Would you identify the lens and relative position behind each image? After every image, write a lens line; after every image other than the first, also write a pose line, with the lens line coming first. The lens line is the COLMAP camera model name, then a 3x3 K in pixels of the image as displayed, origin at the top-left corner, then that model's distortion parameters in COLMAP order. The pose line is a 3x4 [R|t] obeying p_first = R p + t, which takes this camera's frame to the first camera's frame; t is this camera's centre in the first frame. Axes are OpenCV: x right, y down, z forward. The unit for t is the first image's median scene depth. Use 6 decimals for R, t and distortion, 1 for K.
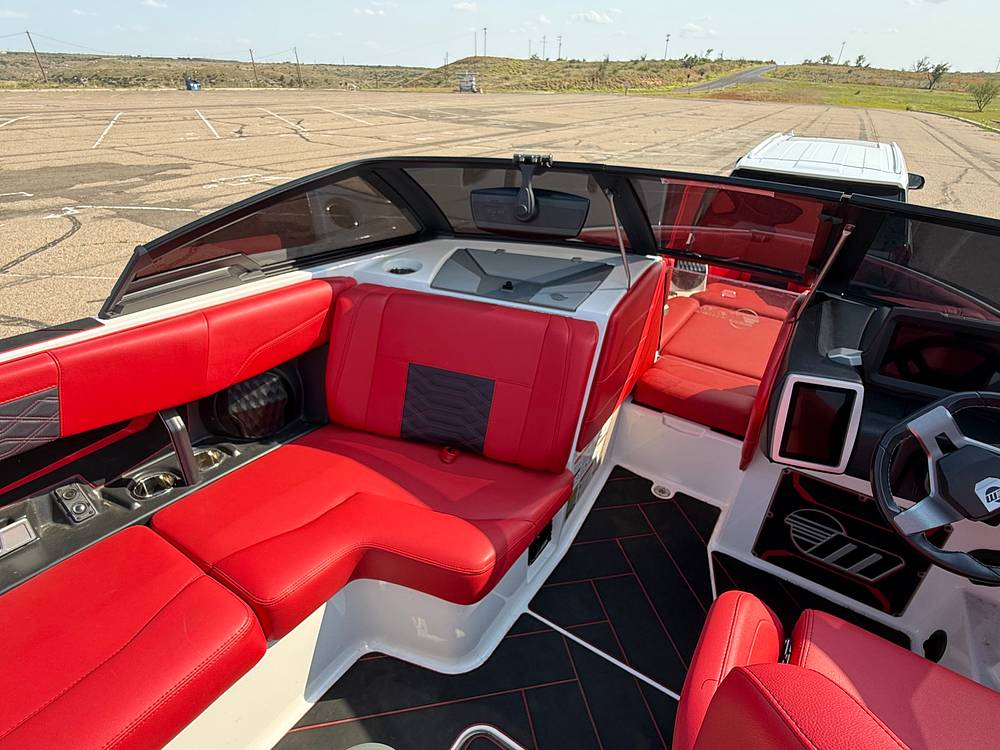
lens RADIAL K [[524.6, 0, 502.2], [0, 524.6, 375.0], [0, 0, 1]] dist [0.003568, -0.001610]
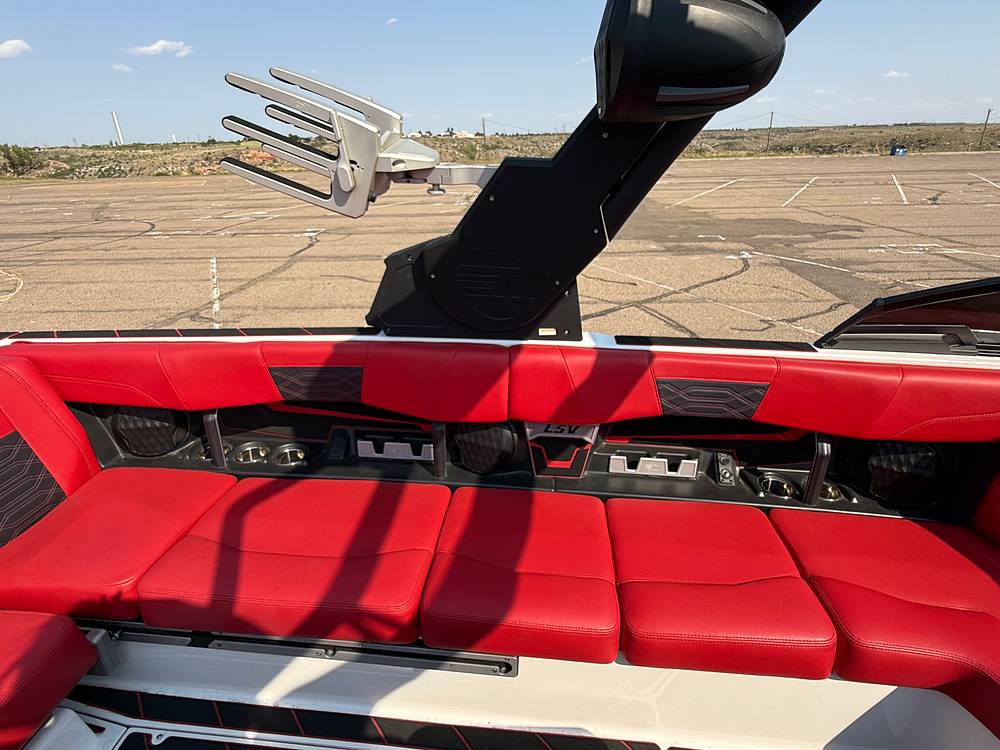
lens RADIAL K [[524.6, 0, 498.0], [0, 524.6, 374.6], [0, 0, 1]] dist [0.003568, -0.001610]
pose [[0.469265, 0.324967, -0.821089, -0.031073], [-0.406875, 0.904812, 0.125567, 0.038148], [0.783737, 0.275157, 0.556818, -0.093901]]
